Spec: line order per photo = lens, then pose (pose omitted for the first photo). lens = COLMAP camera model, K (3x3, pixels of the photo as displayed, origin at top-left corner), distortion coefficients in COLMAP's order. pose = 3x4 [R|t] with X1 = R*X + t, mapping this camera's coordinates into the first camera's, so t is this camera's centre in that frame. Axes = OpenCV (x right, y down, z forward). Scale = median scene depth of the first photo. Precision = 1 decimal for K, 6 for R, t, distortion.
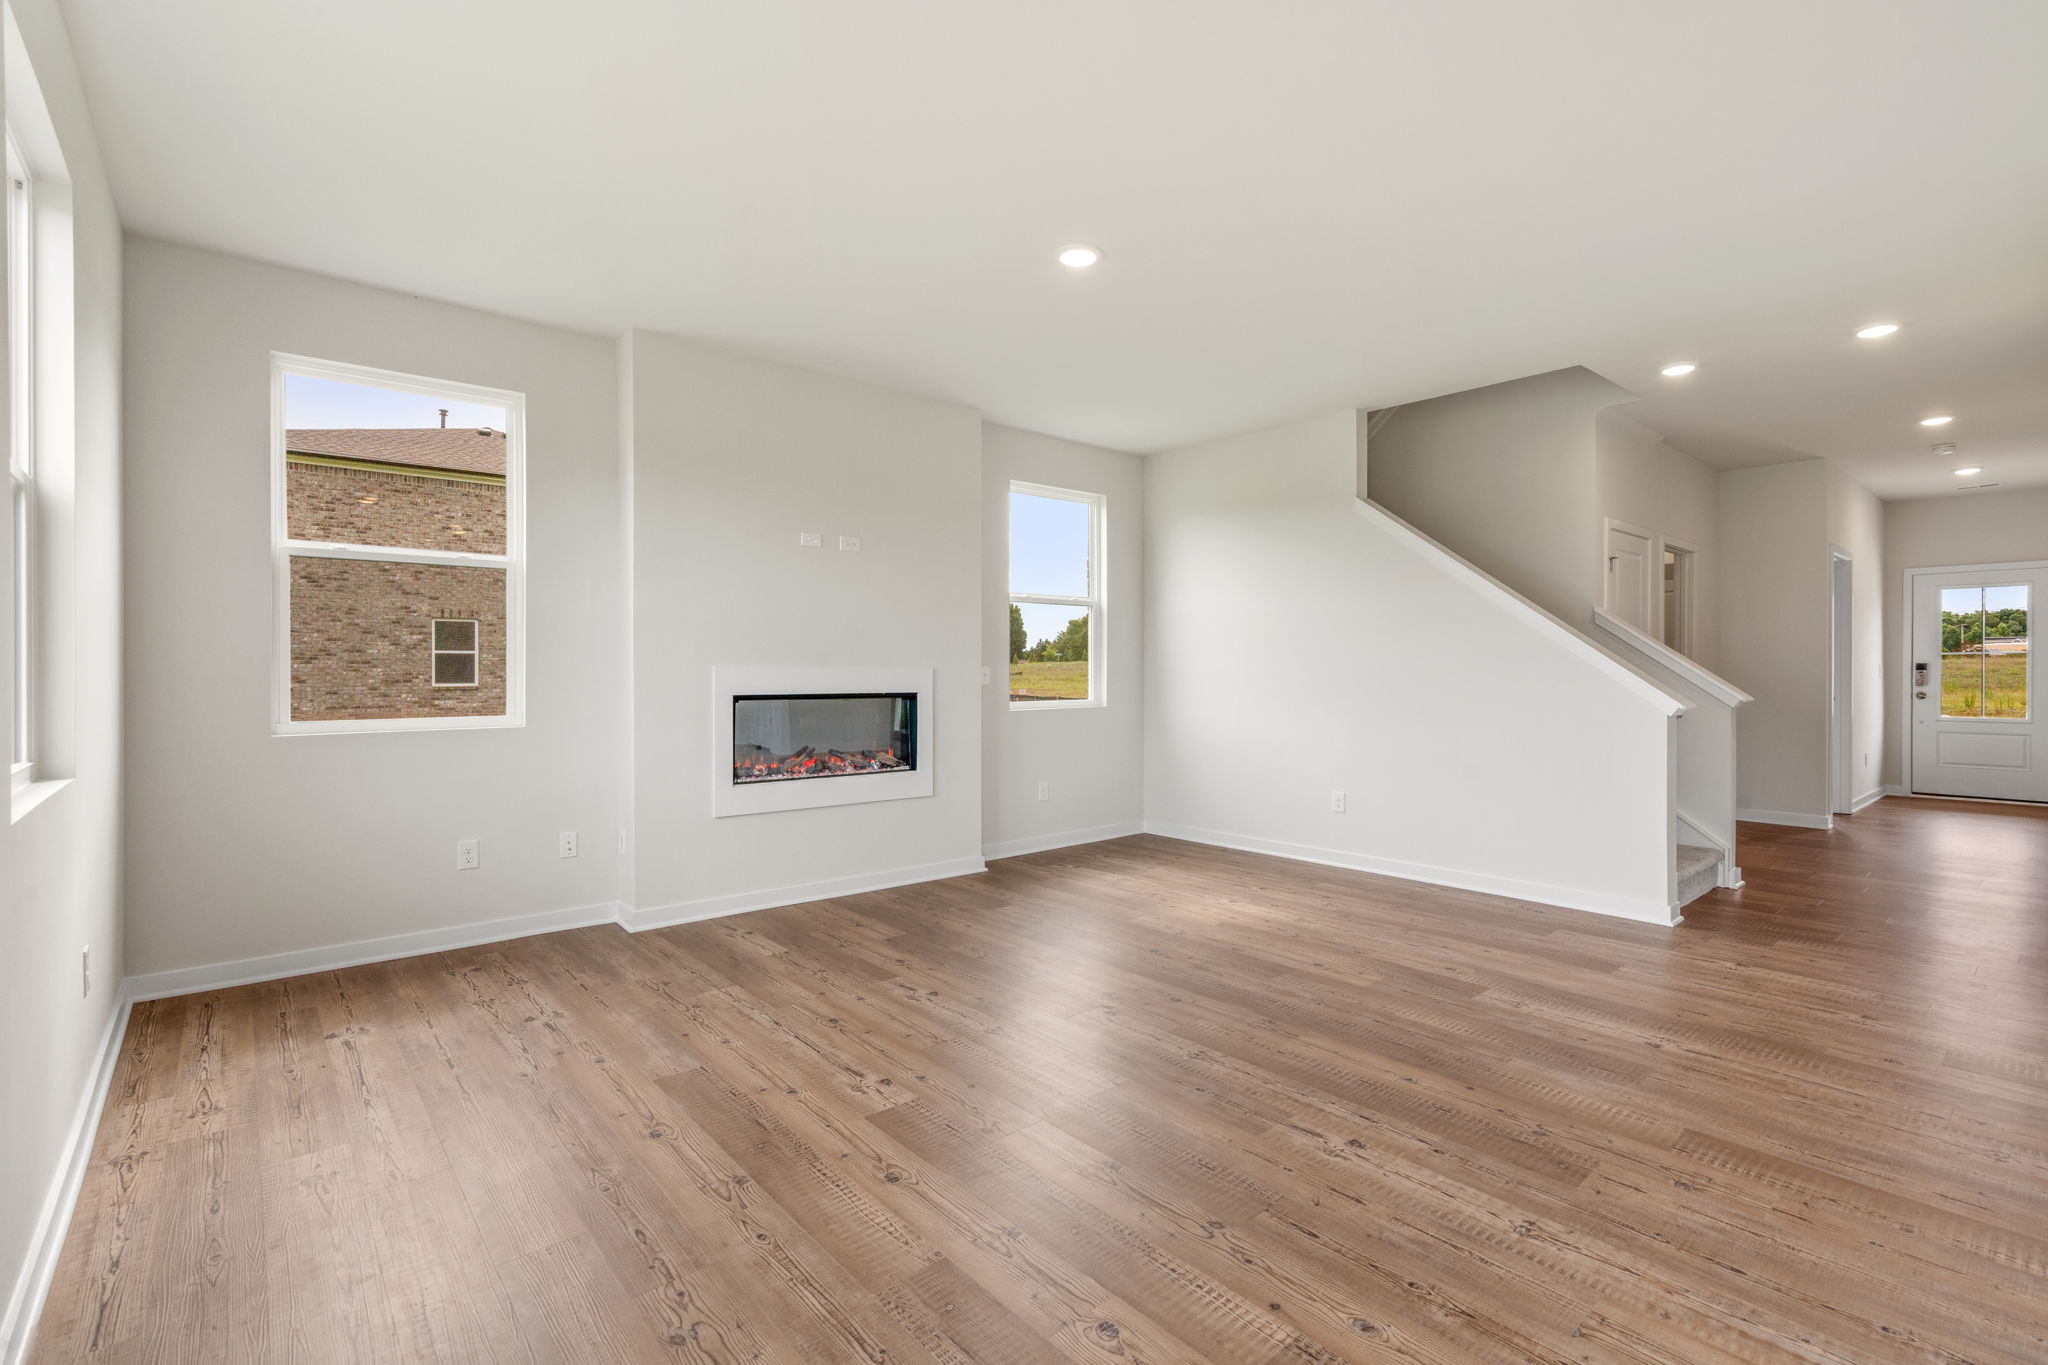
lens RADIAL K [[924.7, 0, 1019.1], [0, 924.7, 680.0], [0, 0, 1]] dist [-0.003292, 0.000461]
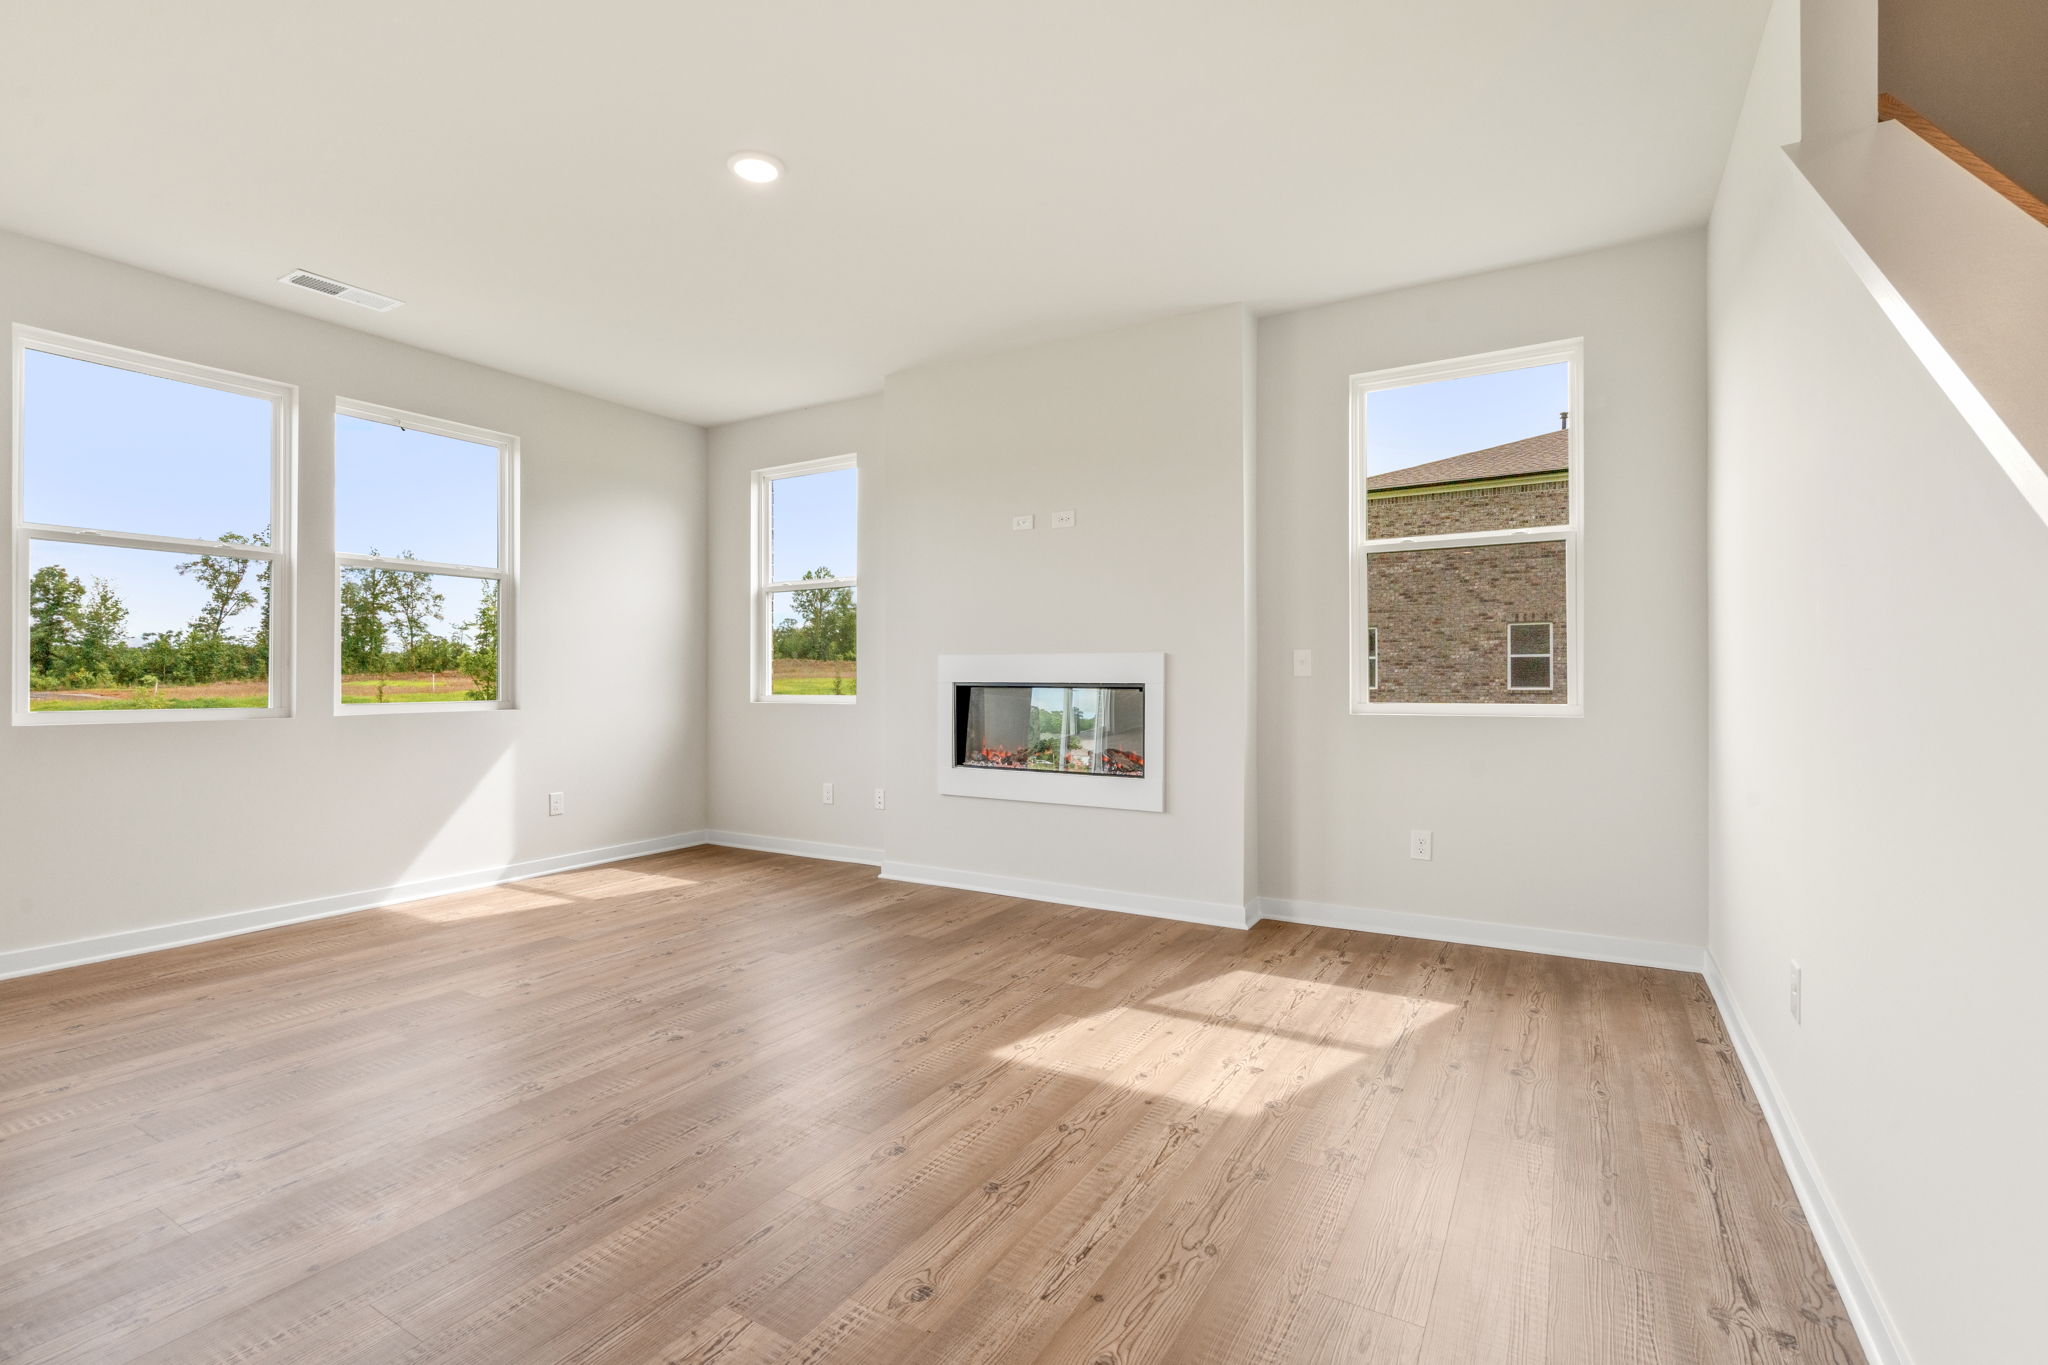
lens RADIAL K [[924.7, 0, 1022.6], [0, 924.7, 680.2], [0, 0, 1]] dist [-0.003292, 0.000461]
pose [[0.319385, 0.000002, -0.947625, 0.167492], [-0.008081, 0.999964, -0.002722, 0.003651], [0.947591, 0.008527, 0.319374, 0.167652]]
